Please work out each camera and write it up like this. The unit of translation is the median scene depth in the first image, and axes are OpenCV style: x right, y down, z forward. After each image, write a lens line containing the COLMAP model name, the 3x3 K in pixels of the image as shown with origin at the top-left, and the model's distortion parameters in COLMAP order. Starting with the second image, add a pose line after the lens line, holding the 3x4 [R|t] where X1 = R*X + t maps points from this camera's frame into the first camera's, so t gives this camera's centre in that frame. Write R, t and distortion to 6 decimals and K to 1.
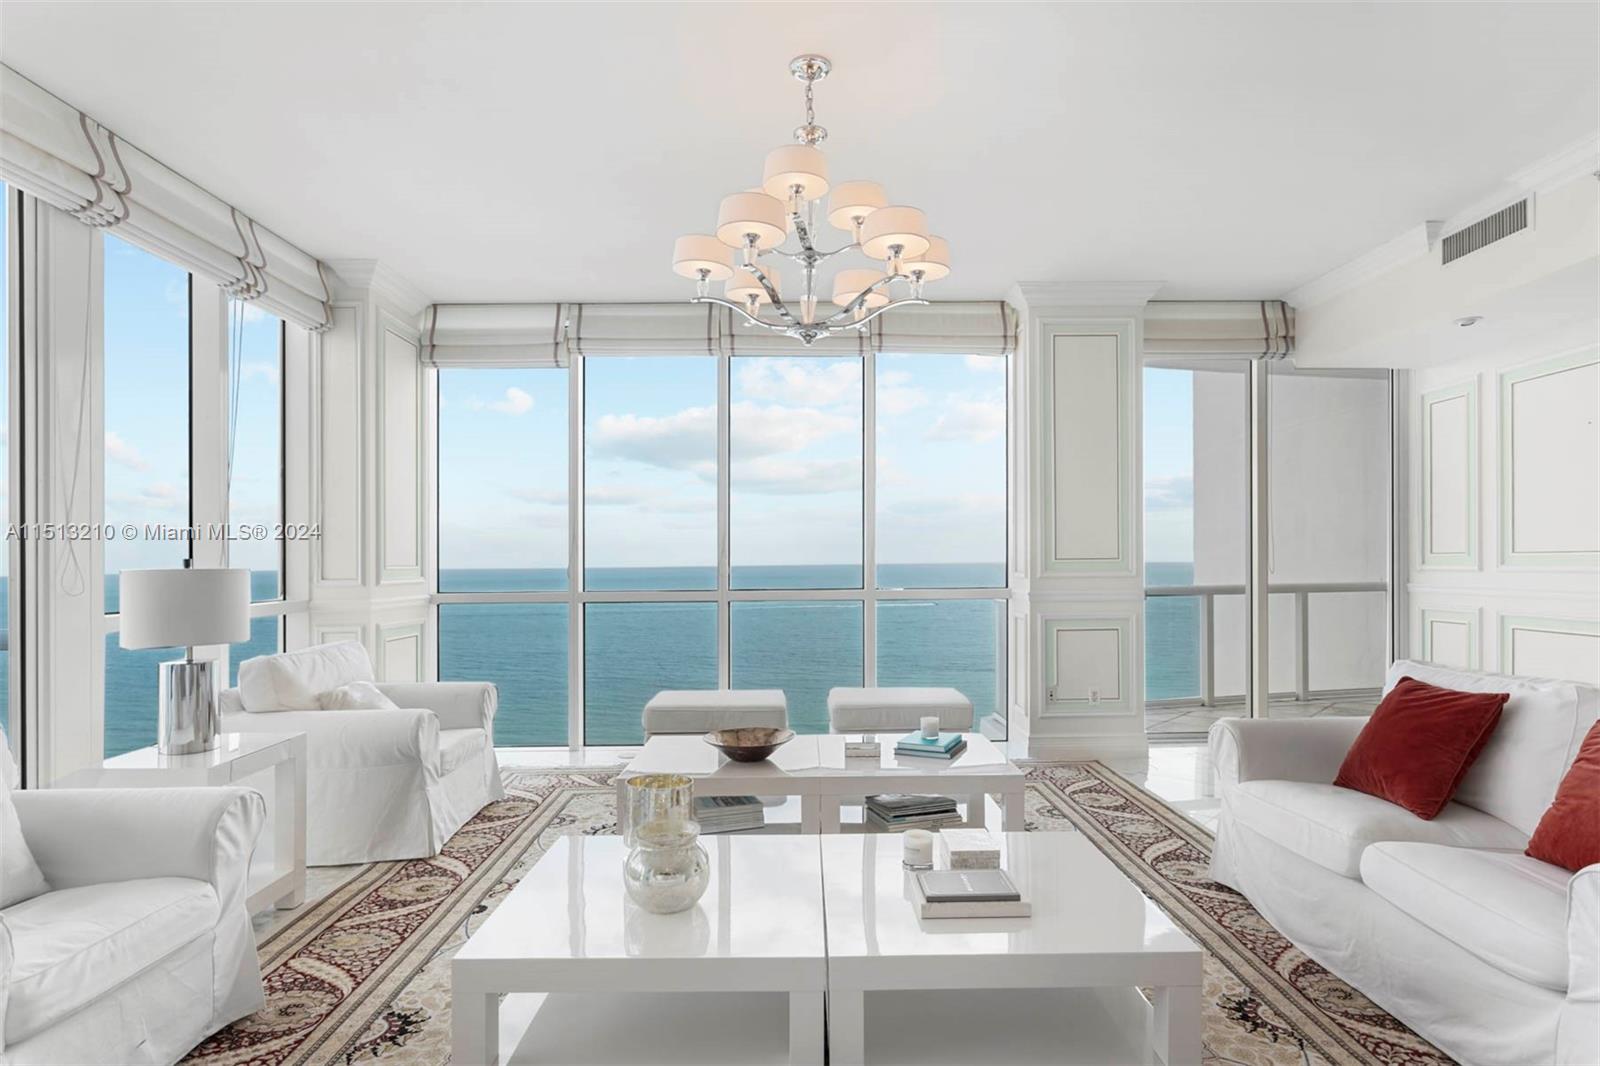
lens RADIAL K [[821.0, 0, 799.6], [0, 821.0, 554.3], [0, 0, 1]] dist [0.002659, 0.000570]
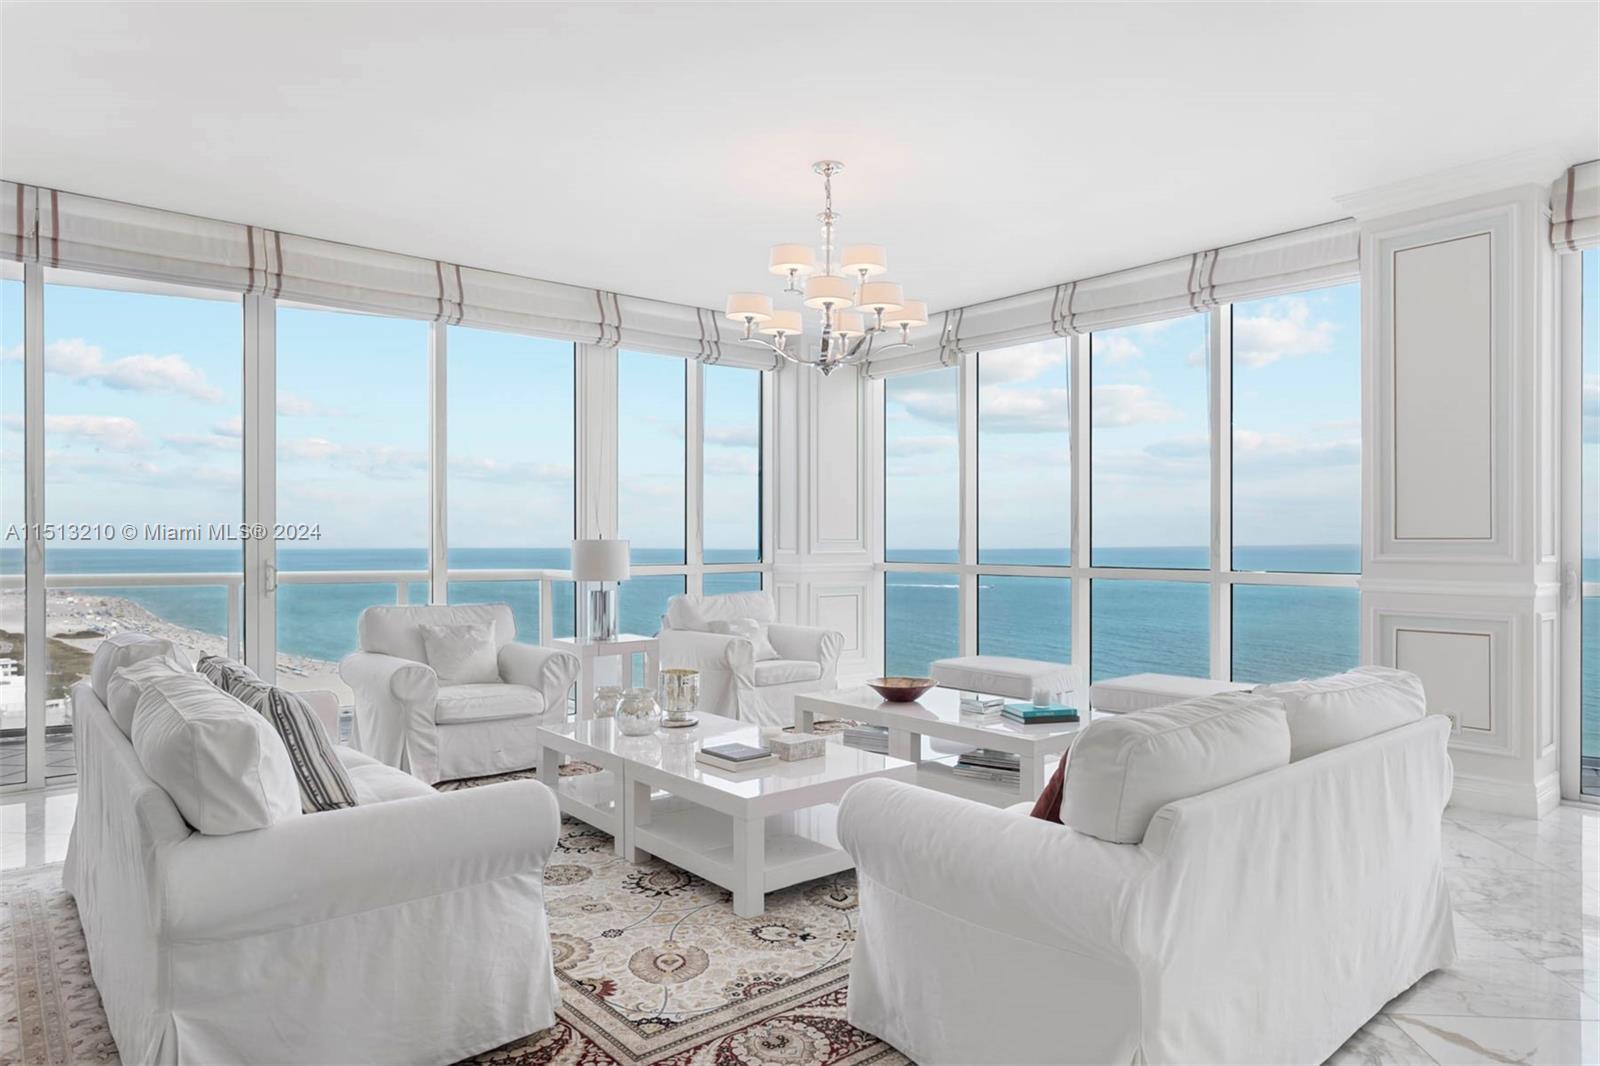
lens RADIAL K [[983.5, 0, 806.9], [0, 983.5, 520.2], [0, 0, 1]] dist [0.002750, -0.001452]
pose [[0.644722, -0.006513, -0.764389, 0.827578], [0.000221, 0.999965, -0.008334, -0.004931], [0.764417, 0.005204, 0.644702, -0.038212]]
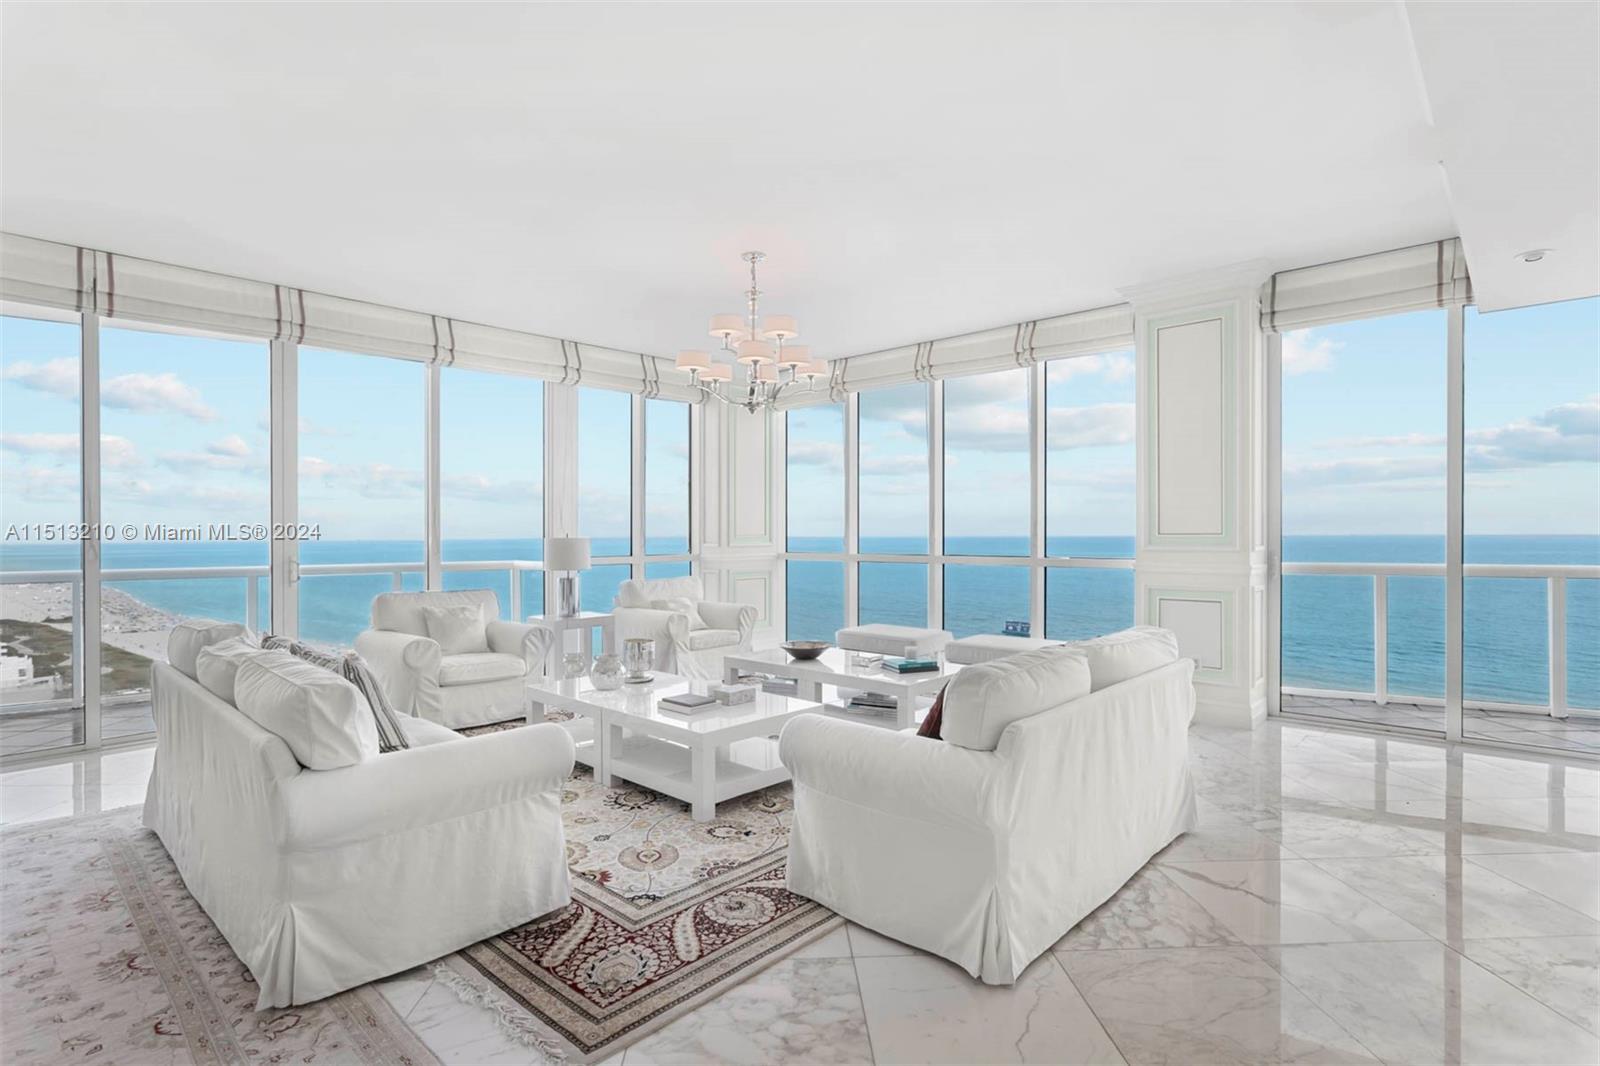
lens RADIAL K [[786.5, 0, 799.4], [0, 786.5, 524.2], [0, 0, 1]] dist [-0.003661, 0.002696]
pose [[0.724793, -0.002635, -0.688961, 0.849966], [0.005721, 0.999981, 0.002194, -0.014431], [0.688943, -0.005531, 0.724795, -0.102462]]
